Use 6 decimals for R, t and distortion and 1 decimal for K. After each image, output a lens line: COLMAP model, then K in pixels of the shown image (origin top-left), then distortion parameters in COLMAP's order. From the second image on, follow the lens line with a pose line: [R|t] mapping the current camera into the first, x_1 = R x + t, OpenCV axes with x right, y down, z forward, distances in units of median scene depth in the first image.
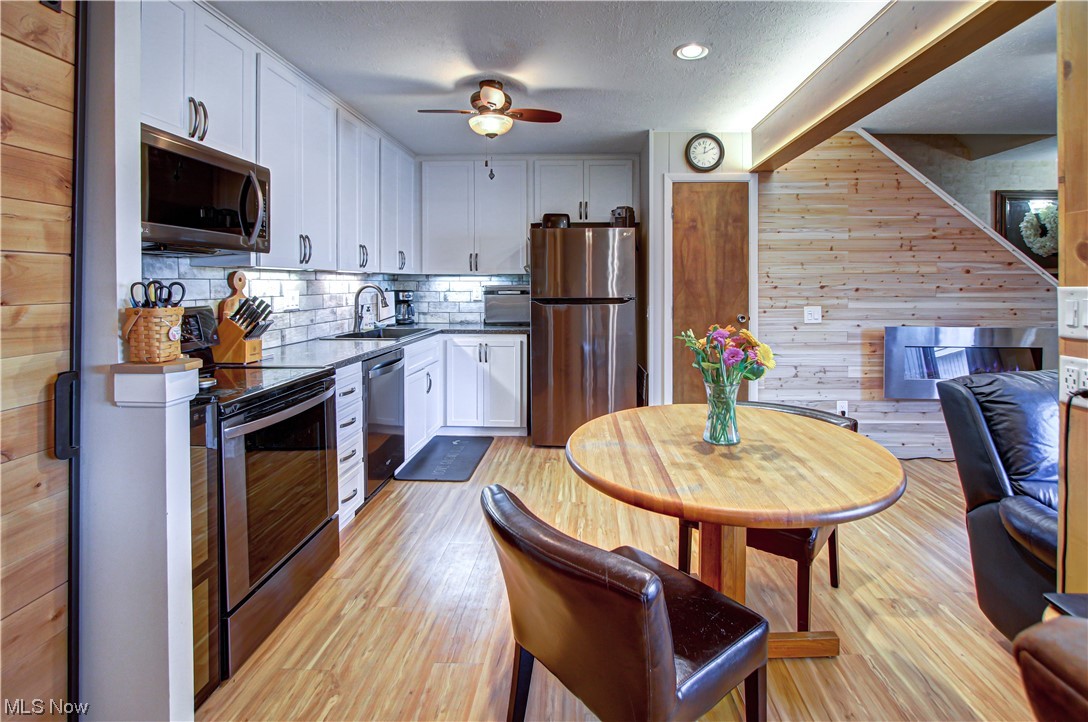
lens RADIAL K [[544.8, 0, 564.2], [0, 544.8, 289.4], [0, 0, 1]] dist [-0.022653, 0.006997]
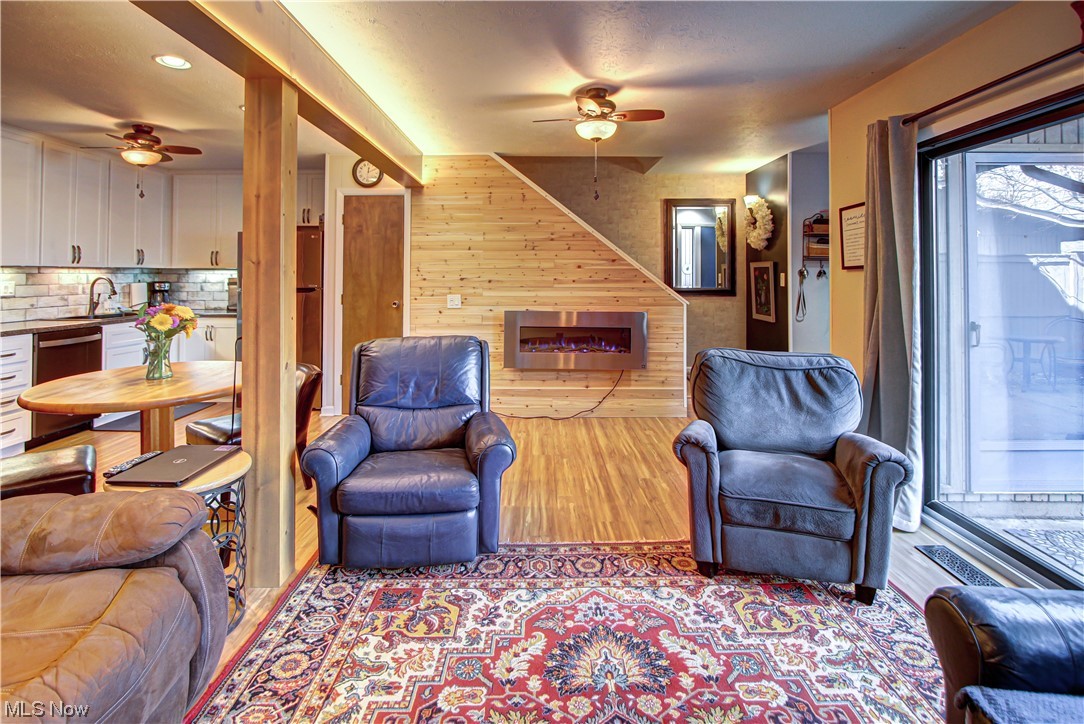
lens RADIAL K [[542.8, 0, 534.1], [0, 542.8, 264.7], [0, 0, 1]] dist [-0.022653, 0.006997]
pose [[0.999691, 0.001012, 0.024834, 0.610028], [-0.000208, 0.999476, -0.032359, 0.002681], [-0.024853, 0.032343, 0.999168, -0.249628]]
